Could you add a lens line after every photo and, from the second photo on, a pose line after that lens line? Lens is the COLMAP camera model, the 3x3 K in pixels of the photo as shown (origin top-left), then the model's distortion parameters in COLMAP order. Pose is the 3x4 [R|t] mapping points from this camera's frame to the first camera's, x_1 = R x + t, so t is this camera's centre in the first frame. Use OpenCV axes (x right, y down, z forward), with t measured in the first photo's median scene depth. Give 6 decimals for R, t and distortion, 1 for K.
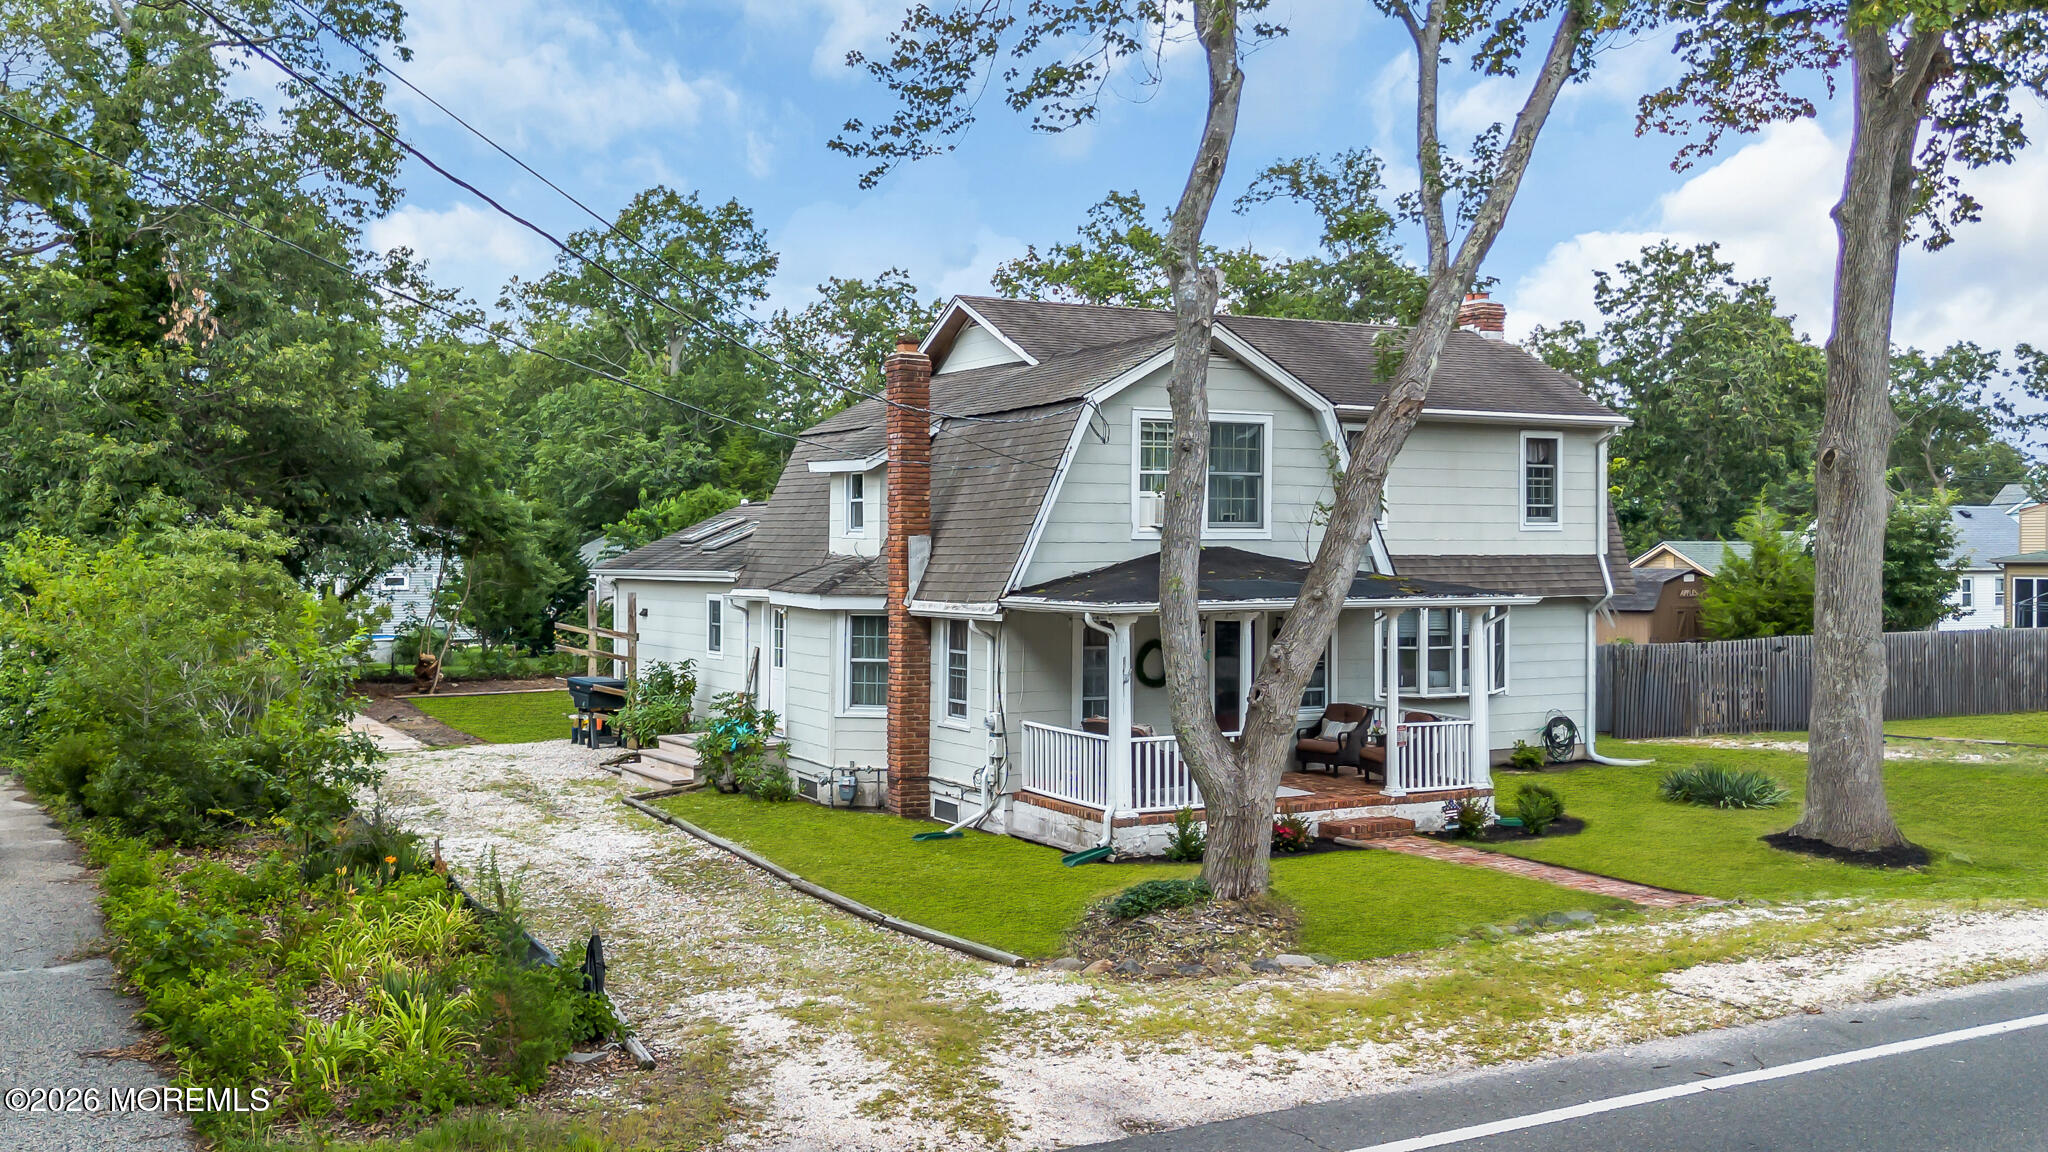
lens RADIAL K [[1794.4, 0, 1024.0], [0, 1794.4, 576.0], [0, 0, 1]] dist [0.107580, -0.205908]
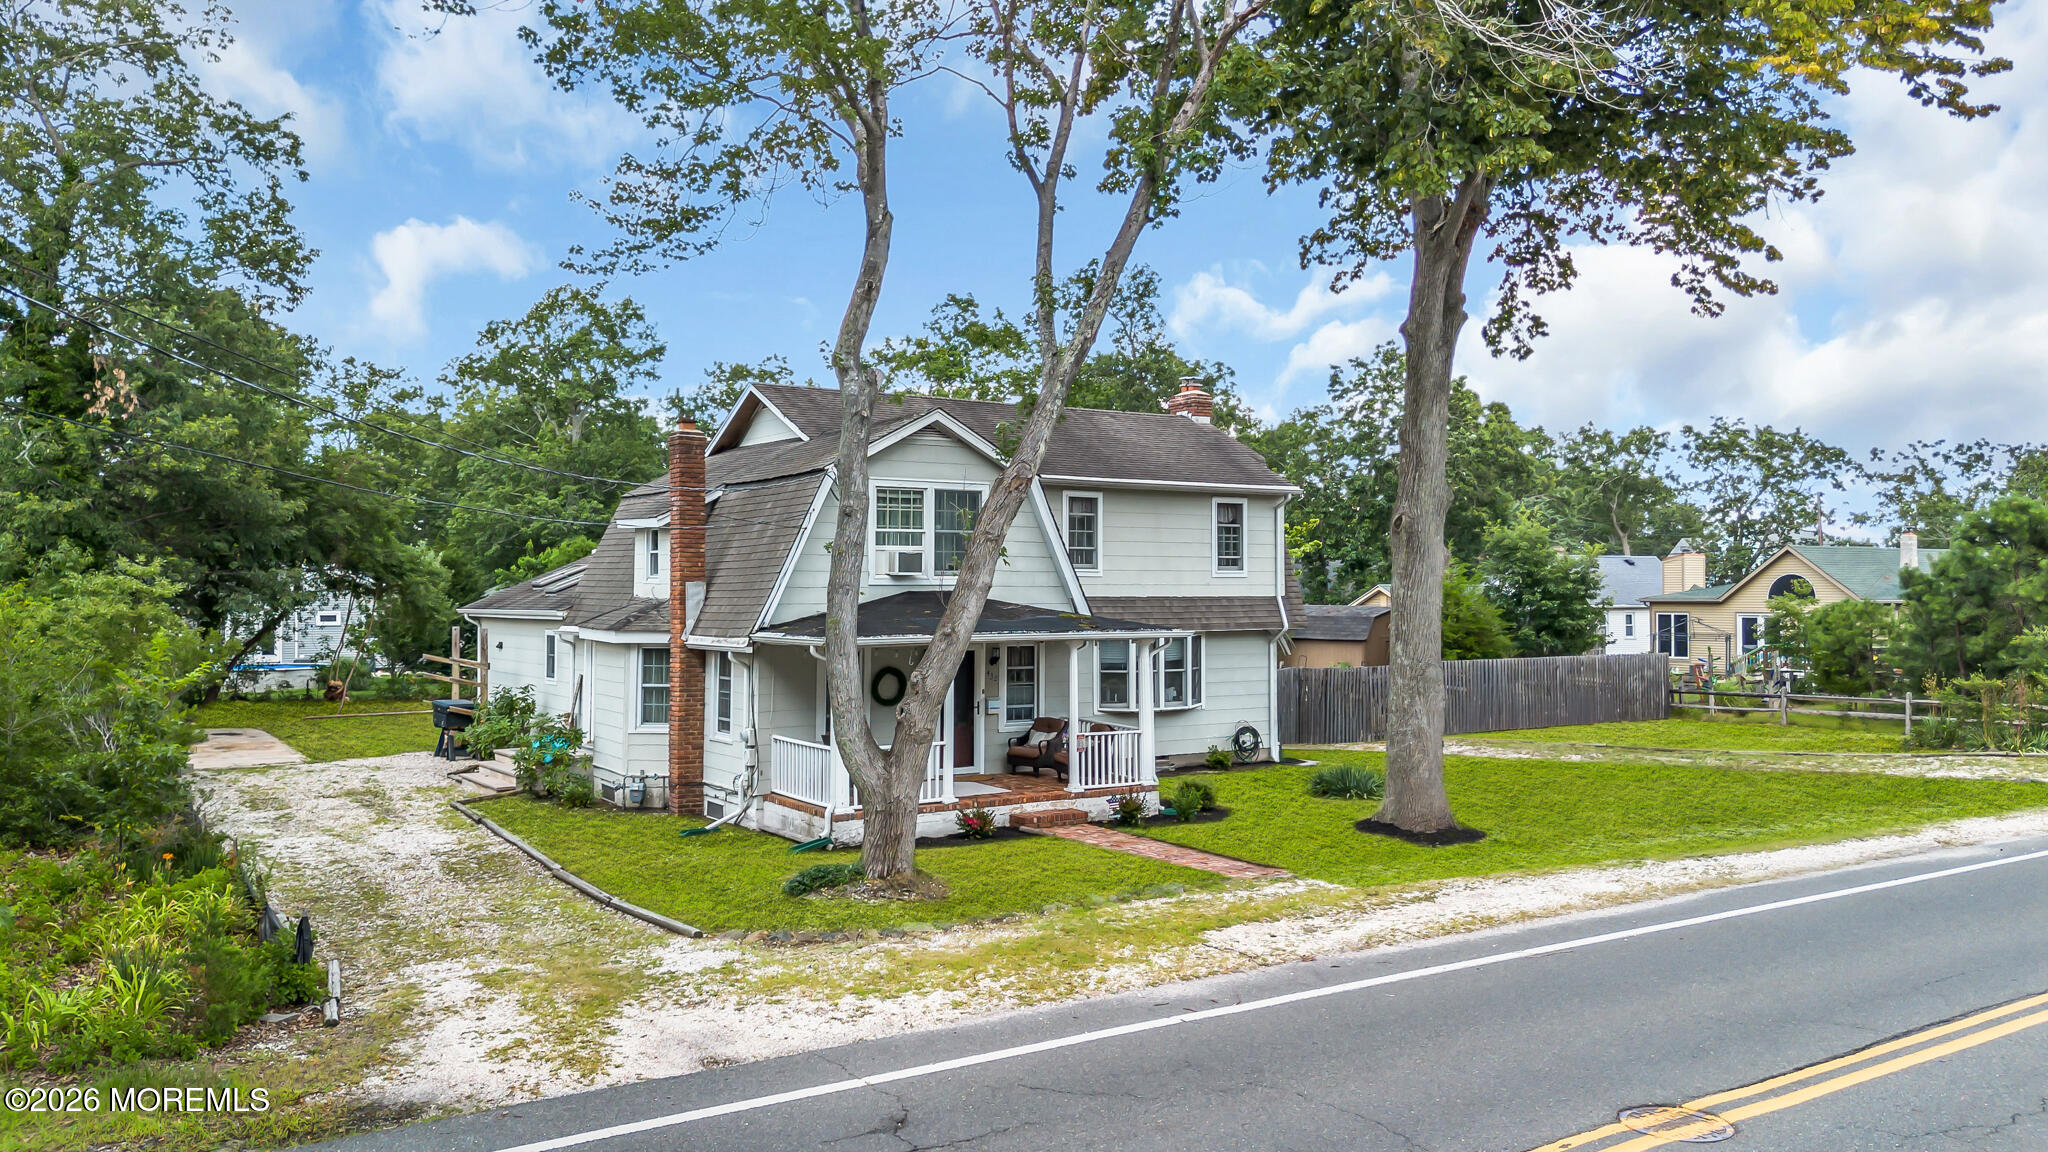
lens RADIAL K [[1504.6, 0, 1025.0], [0, 1504.6, 569.4], [0, 0, 1]] dist [0.052619, -0.059859]
pose [[0.997284, 0.001004, 0.073650, 0.080269], [0.001036, 0.999617, -0.027660, -0.002209], [-0.073649, 0.027662, 0.996901, -0.025371]]
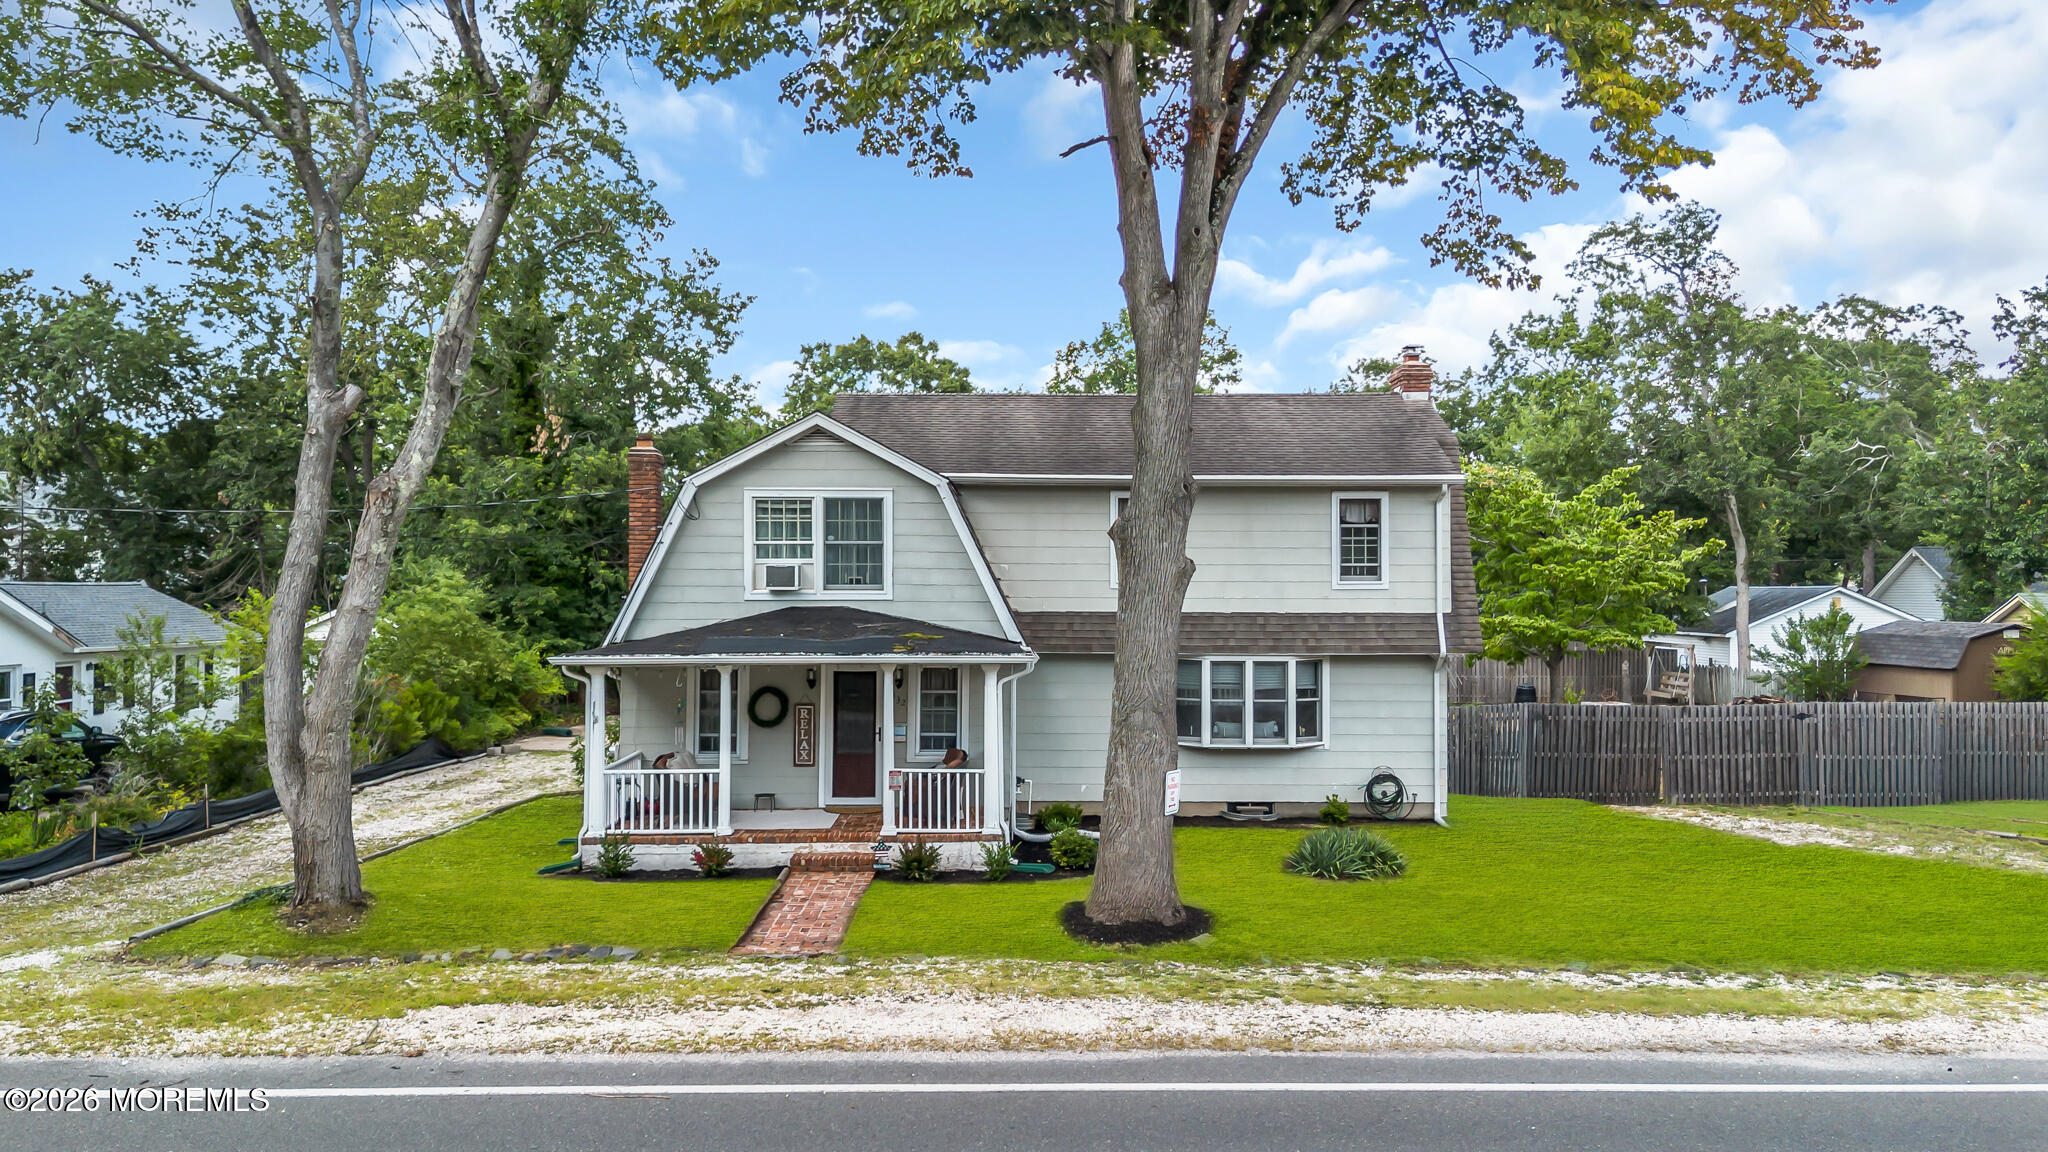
lens RADIAL K [[1504.6, 0, 1025.0], [0, 1504.6, 569.4], [0, 0, 1]] dist [0.052619, -0.059859]
pose [[0.885771, -0.005490, -0.464090, 0.593816], [-0.008745, 0.999555, -0.028517, -0.012091], [0.464040, 0.029318, 0.885329, 0.186824]]
